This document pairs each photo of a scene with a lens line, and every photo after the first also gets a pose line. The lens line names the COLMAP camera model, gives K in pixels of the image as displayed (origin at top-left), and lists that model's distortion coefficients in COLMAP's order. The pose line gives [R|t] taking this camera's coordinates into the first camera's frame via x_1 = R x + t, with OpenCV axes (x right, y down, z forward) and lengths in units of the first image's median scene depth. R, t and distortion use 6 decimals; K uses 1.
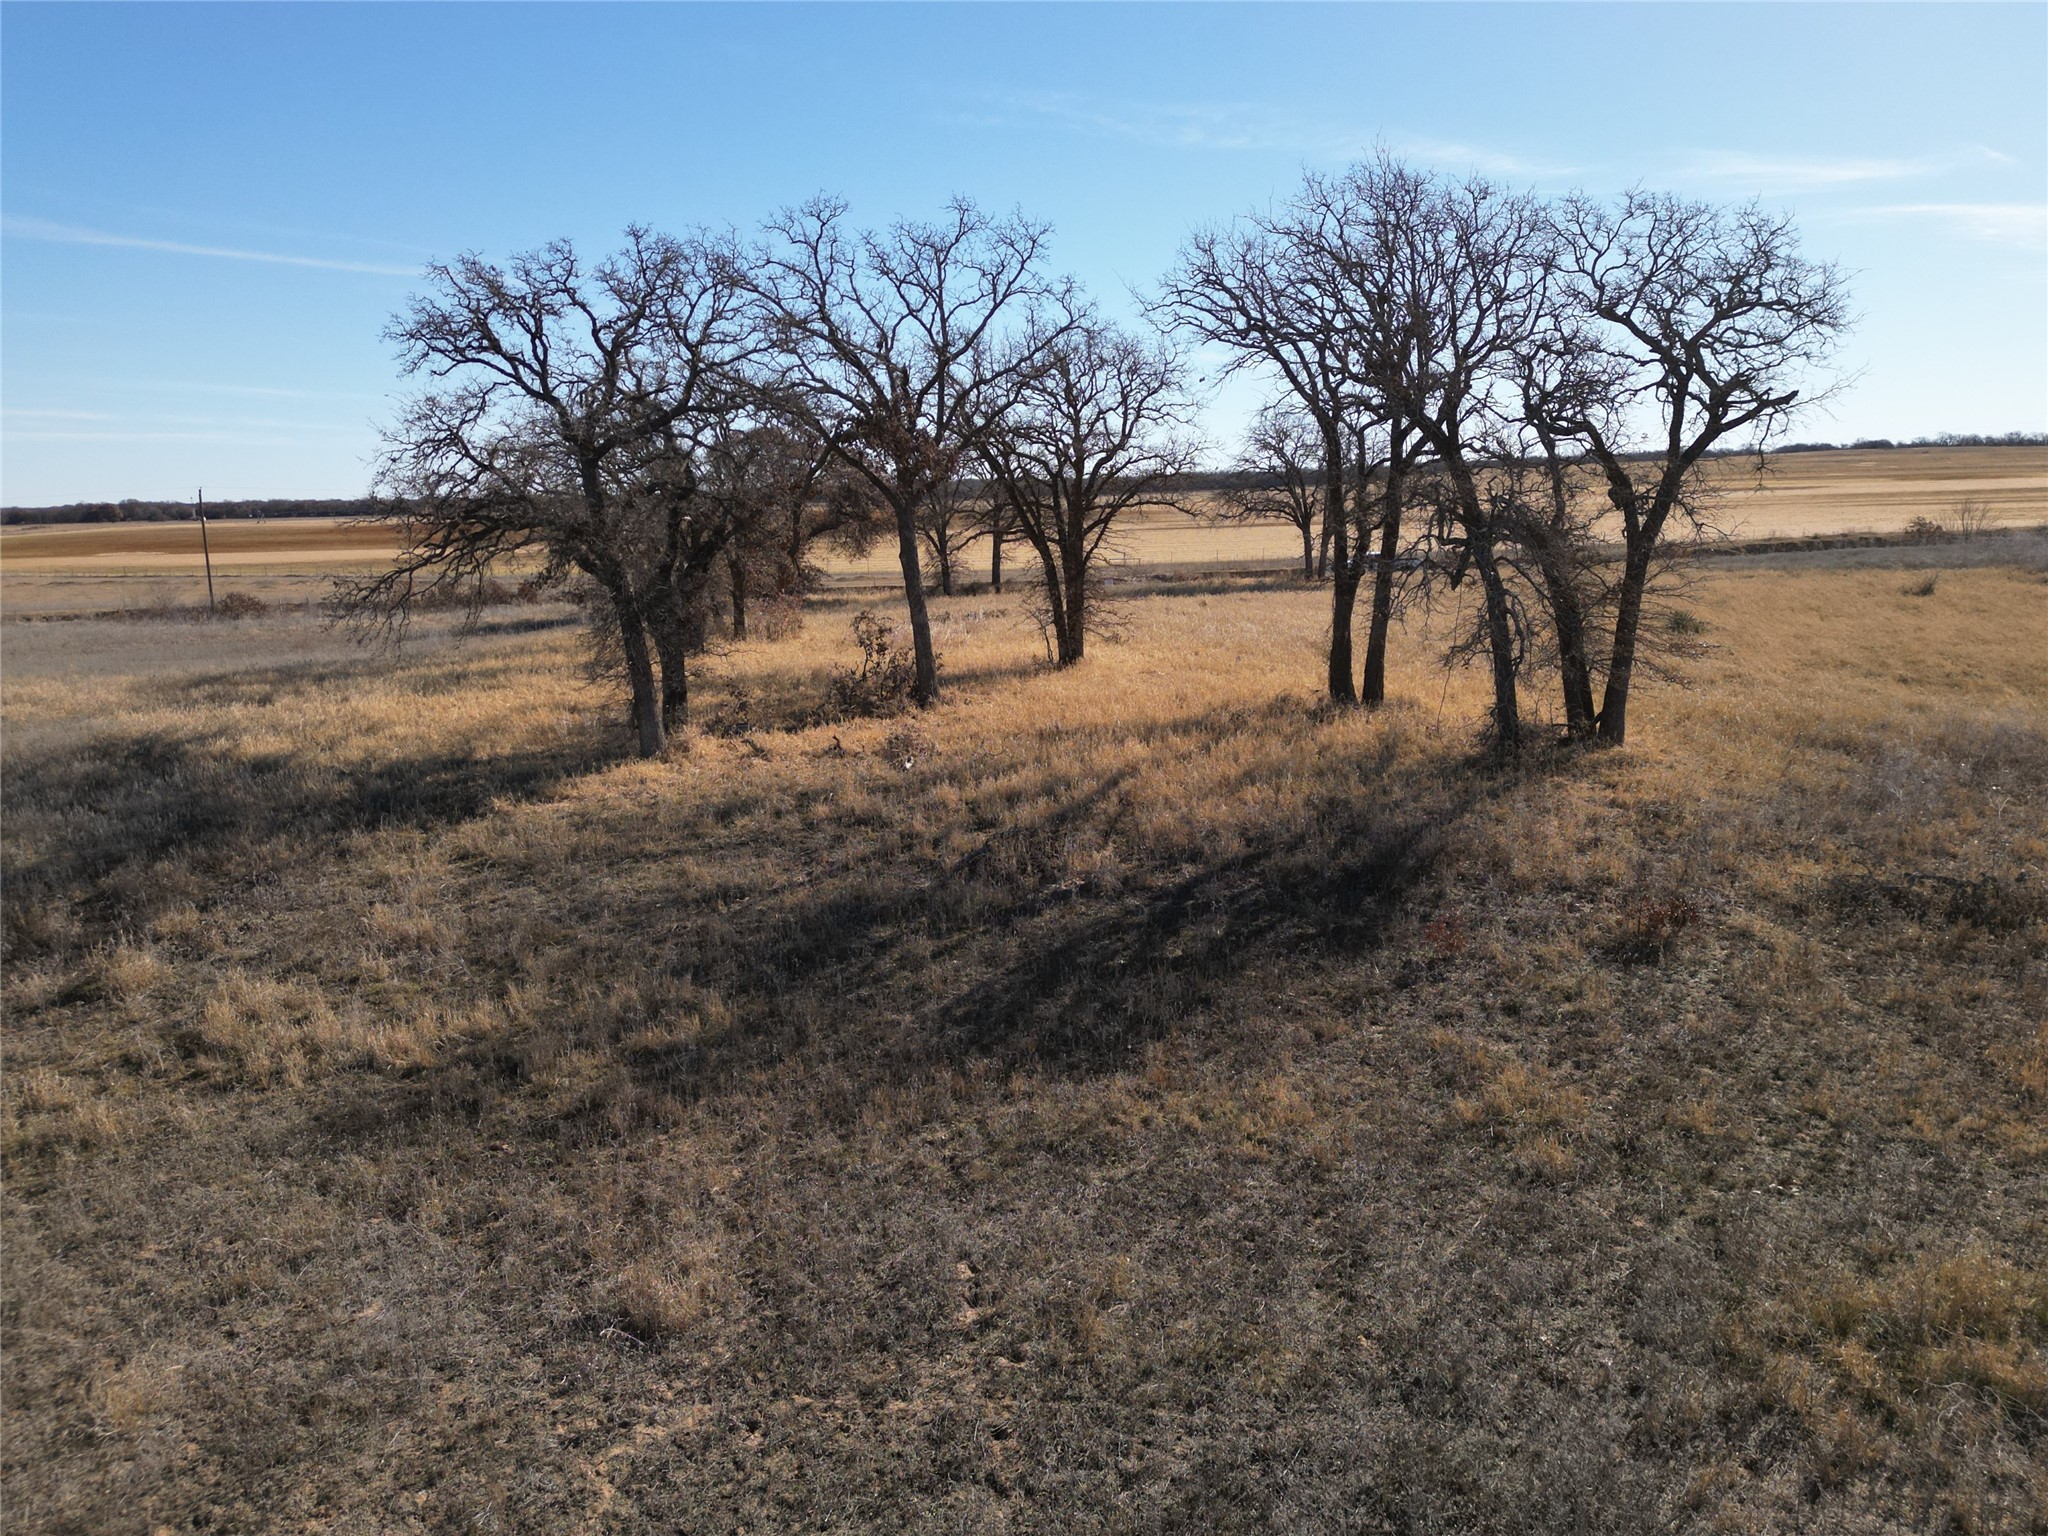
lens RADIAL K [[1454.6, 0, 1016.7], [0, 1454.6, 781.4], [0, 0, 1]] dist [0.061353, -0.066591]
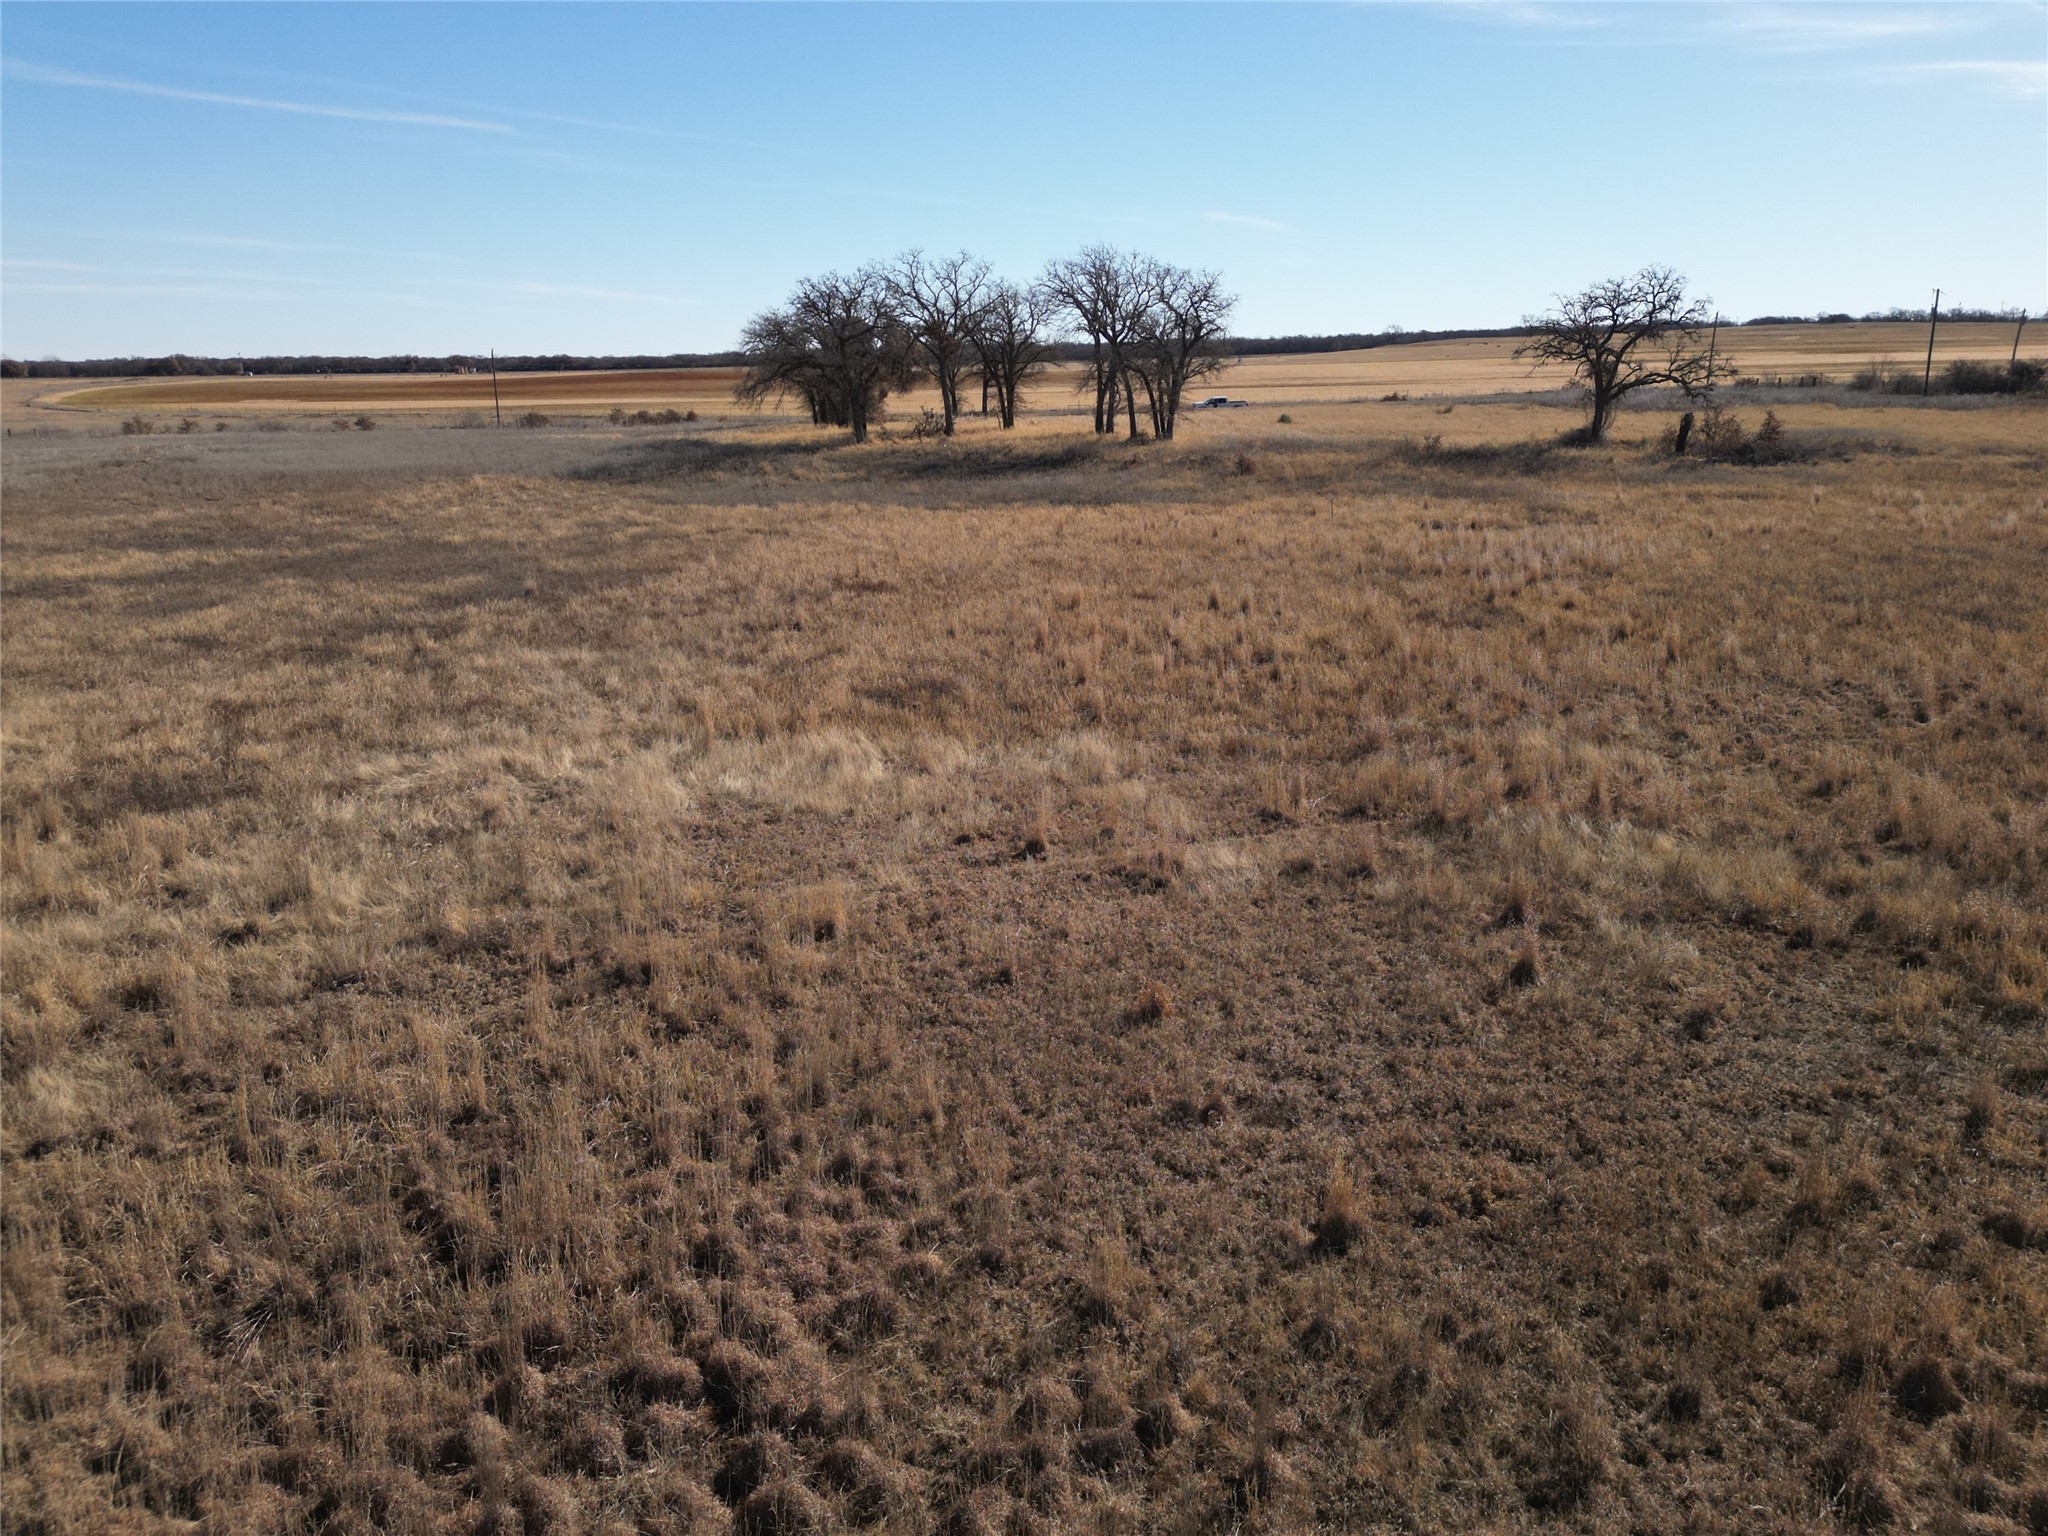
lens RADIAL K [[1454.6, 0, 1016.7], [0, 1454.6, 781.4], [0, 0, 1]] dist [0.061353, -0.066591]
pose [[0.999947, 0.010251, -0.000020, 0.066887], [-0.010211, 0.996218, 0.086284, 0.336001], [0.000904, -0.086279, 0.996271, -1.680167]]
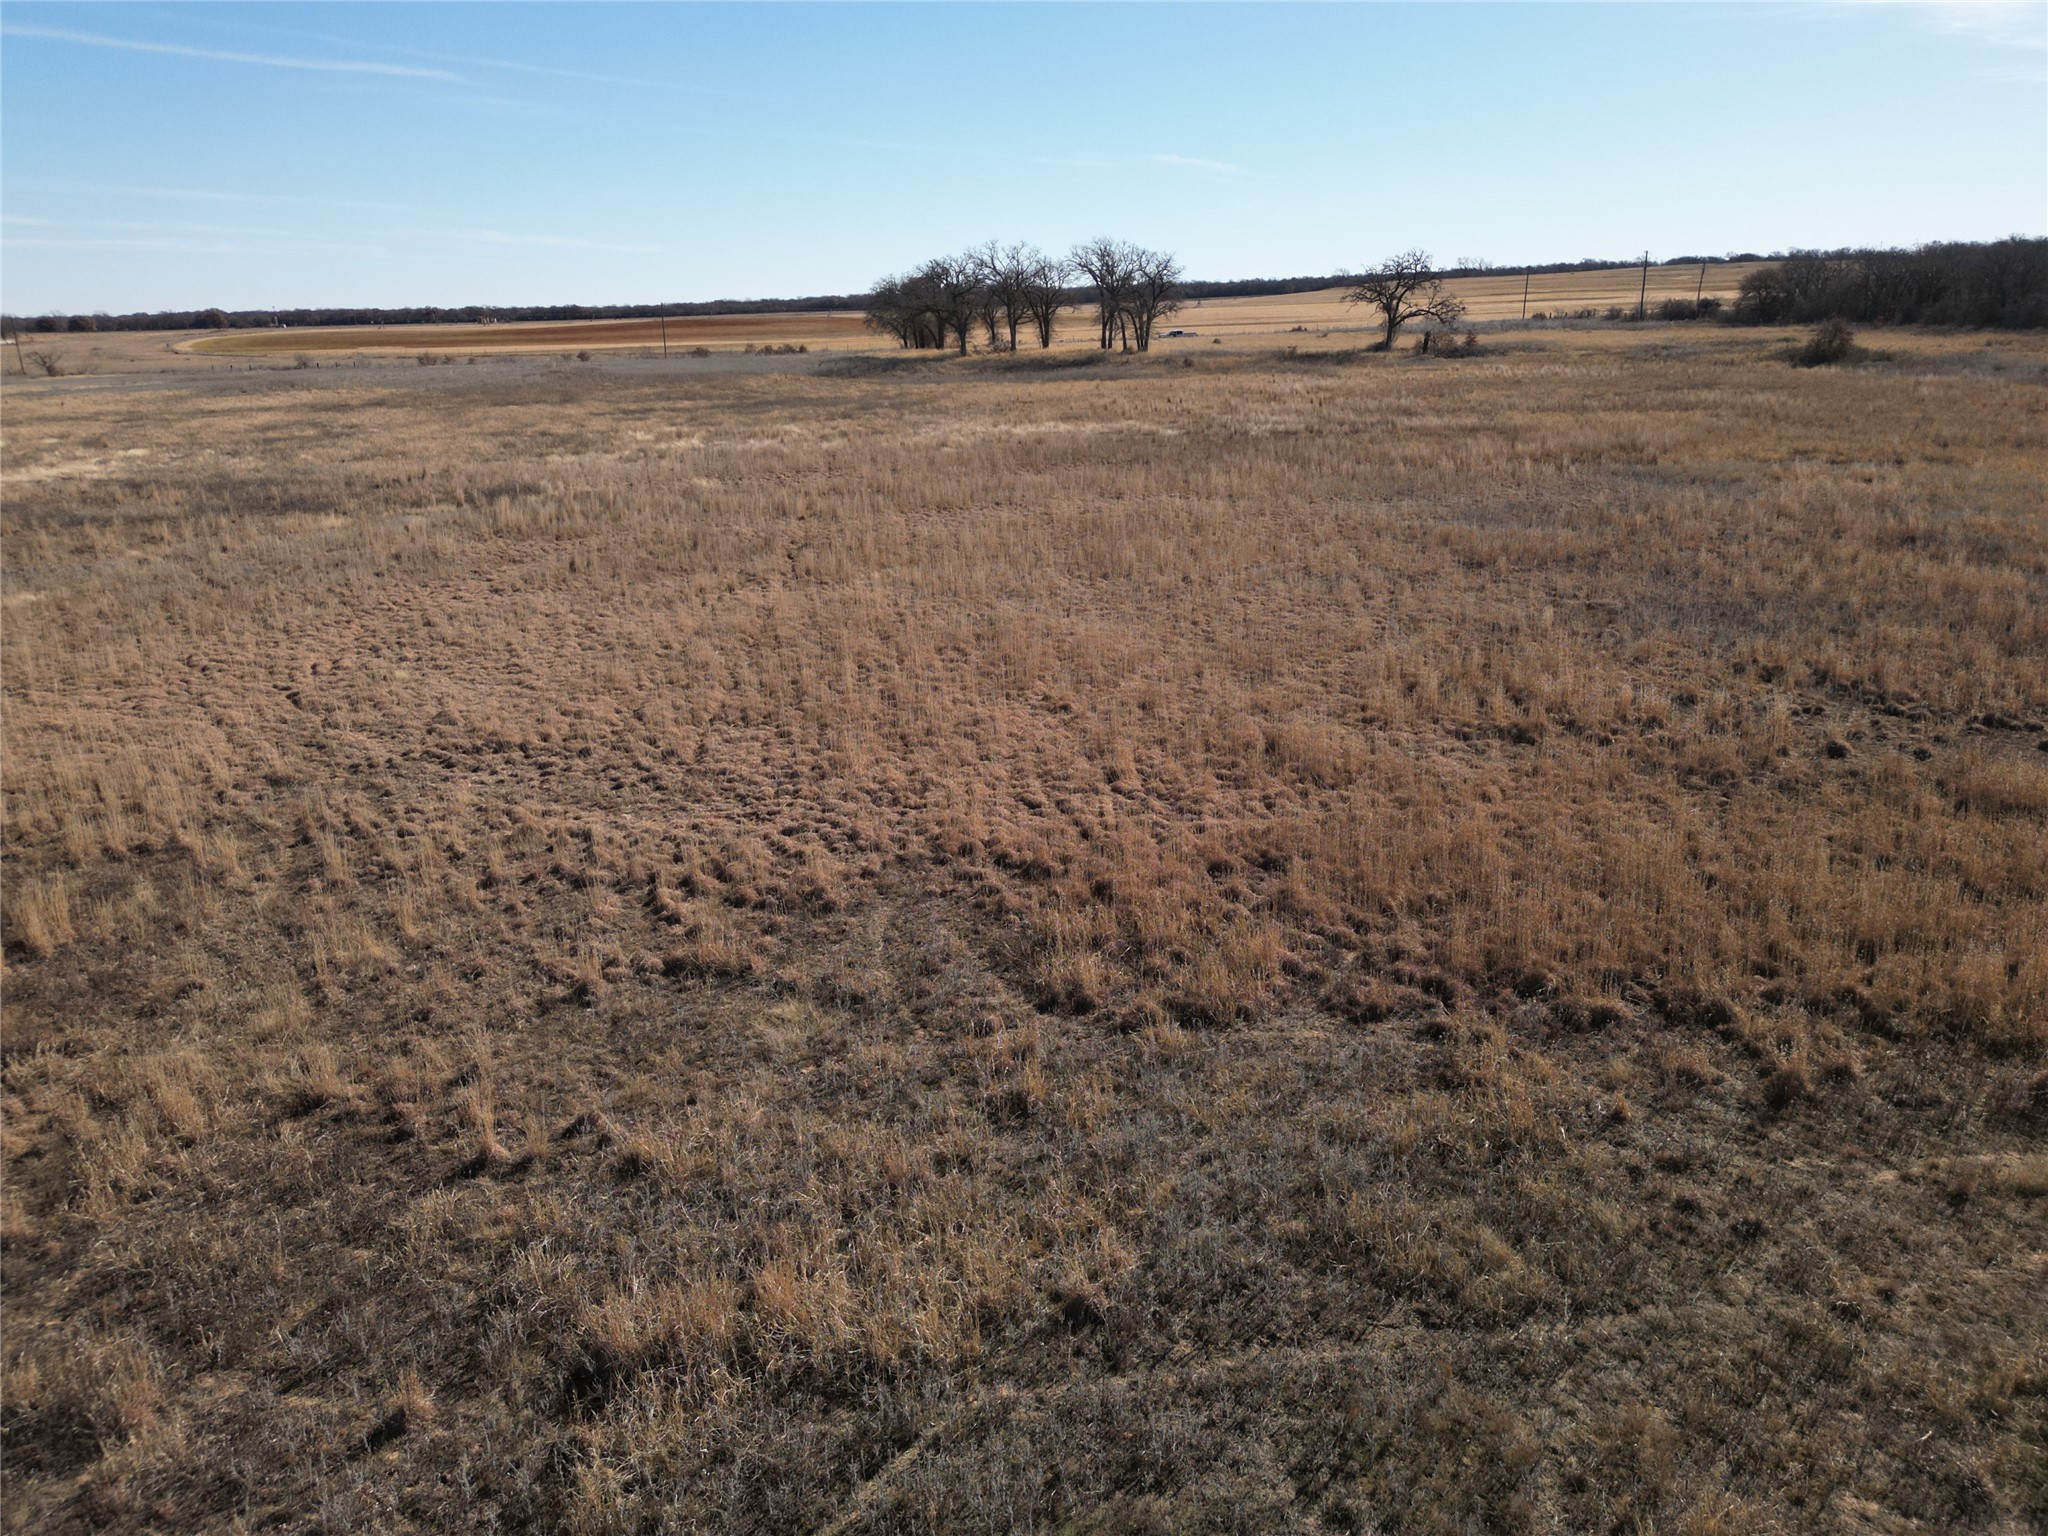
lens RADIAL K [[1454.6, 0, 1016.7], [0, 1454.6, 781.4], [0, 0, 1]] dist [0.061353, -0.066591]
pose [[0.999786, -0.007420, 0.019288, -0.141803], [0.005043, 0.992700, 0.120508, 0.686252], [-0.020041, -0.120385, 0.992525, -3.476800]]
